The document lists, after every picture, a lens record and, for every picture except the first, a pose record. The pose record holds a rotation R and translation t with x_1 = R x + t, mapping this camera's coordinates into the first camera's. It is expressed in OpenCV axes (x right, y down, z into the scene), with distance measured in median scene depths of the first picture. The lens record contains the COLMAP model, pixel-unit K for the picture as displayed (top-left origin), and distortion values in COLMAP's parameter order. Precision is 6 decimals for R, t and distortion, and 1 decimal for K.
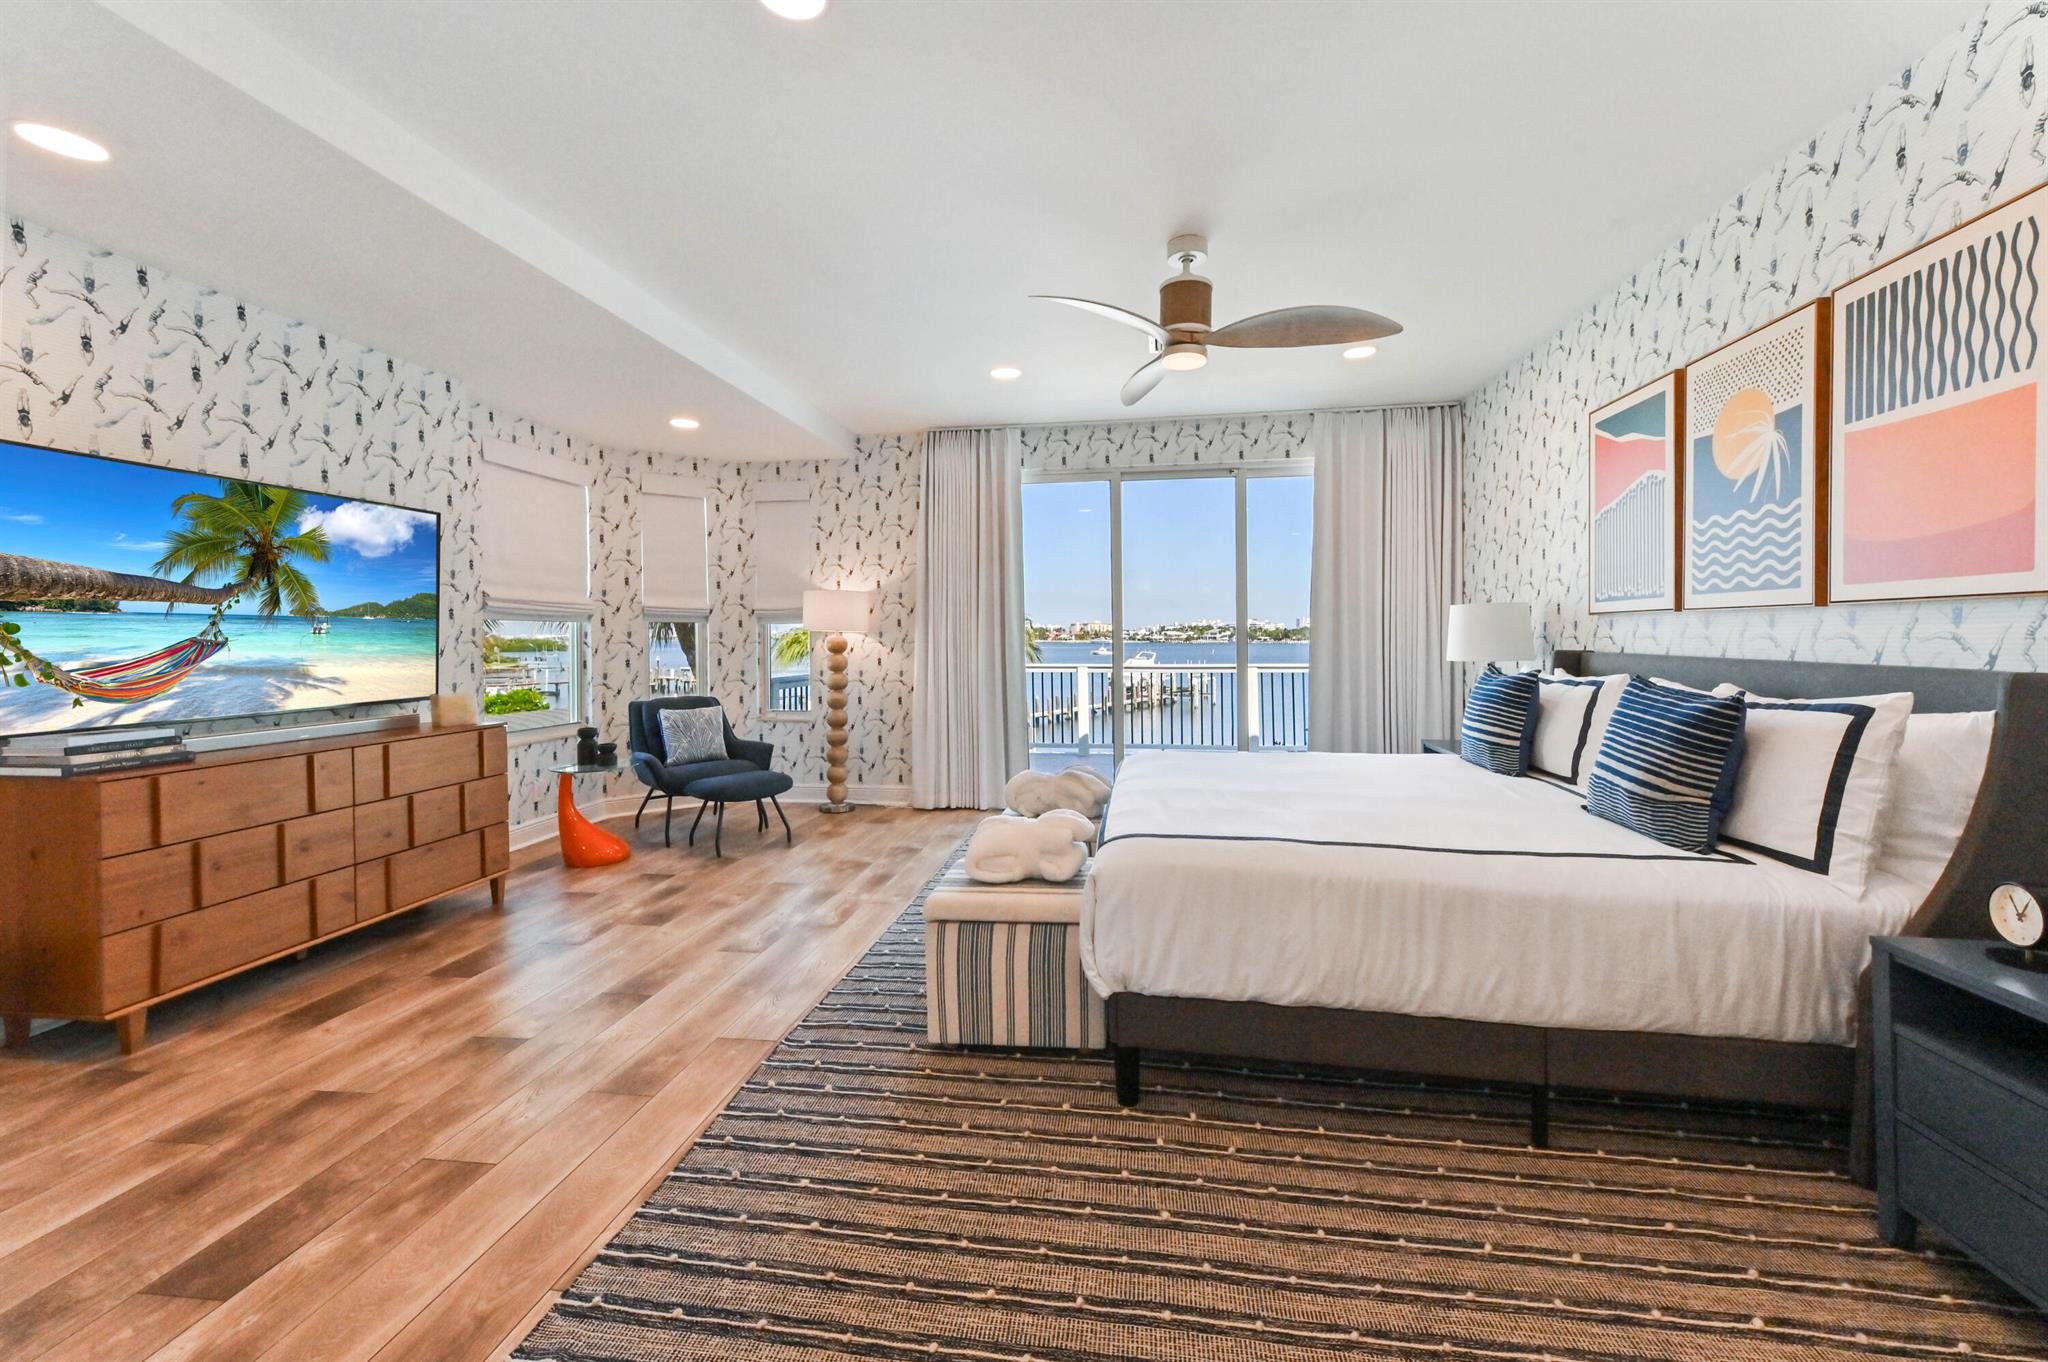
lens RADIAL K [[805.4, 0, 1015.5], [0, 805.4, 651.4], [0, 0, 1]] dist [0.010401, -0.000048]
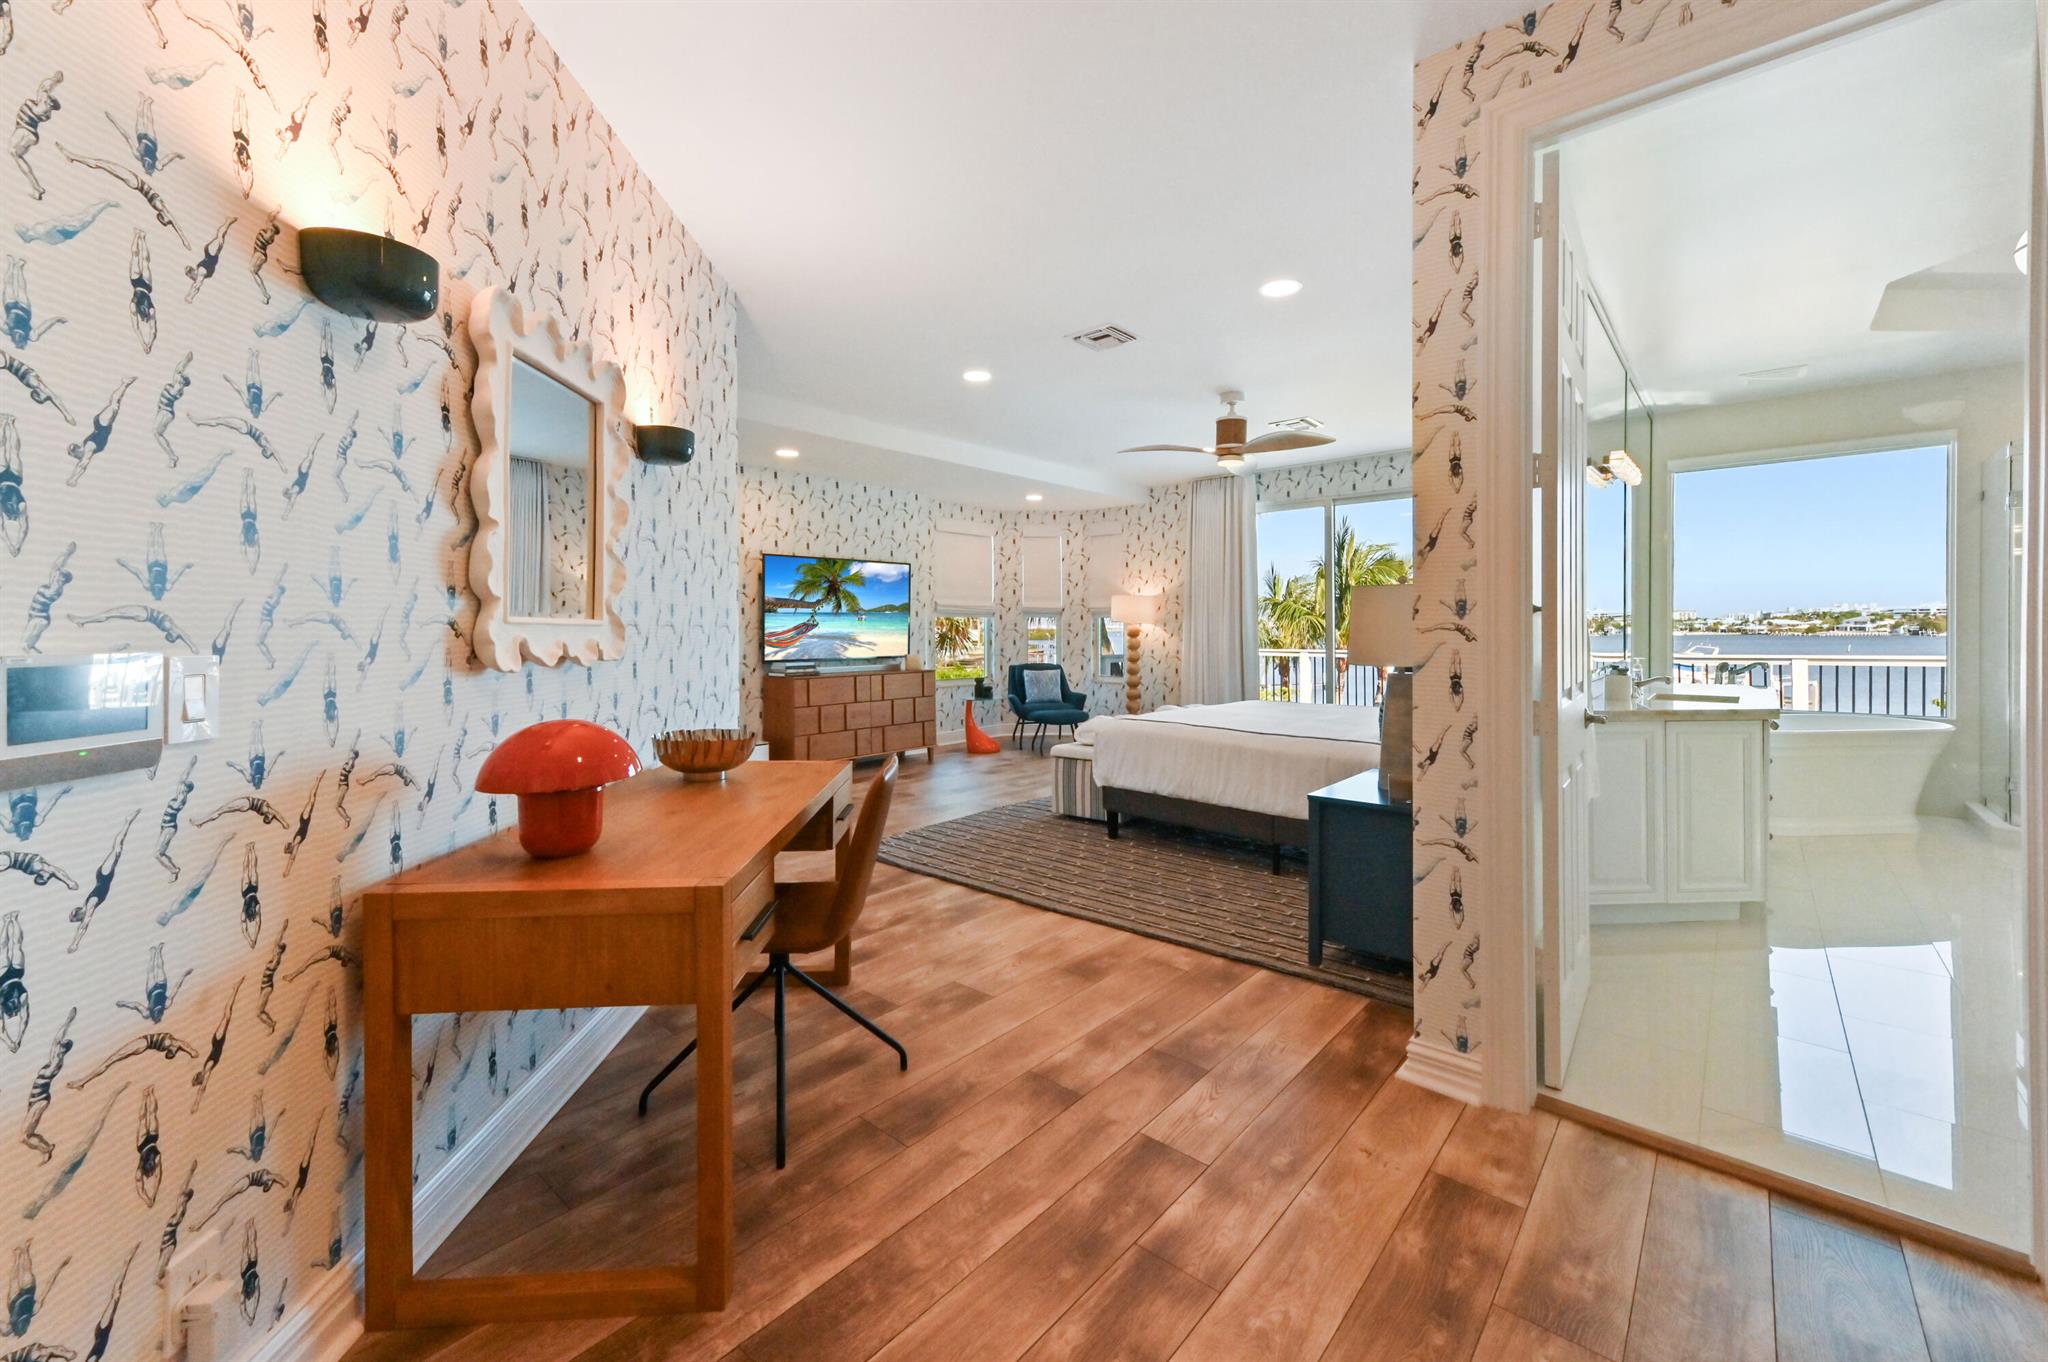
lens RADIAL K [[805.4, 0, 1015.5], [0, 805.4, 651.4], [0, 0, 1]] dist [0.010401, -0.000048]
pose [[0.837388, 0.017517, -0.546329, 0.680829], [-0.010792, 0.999821, 0.015517, 0.013045], [0.546503, -0.007097, 0.837427, -0.598601]]
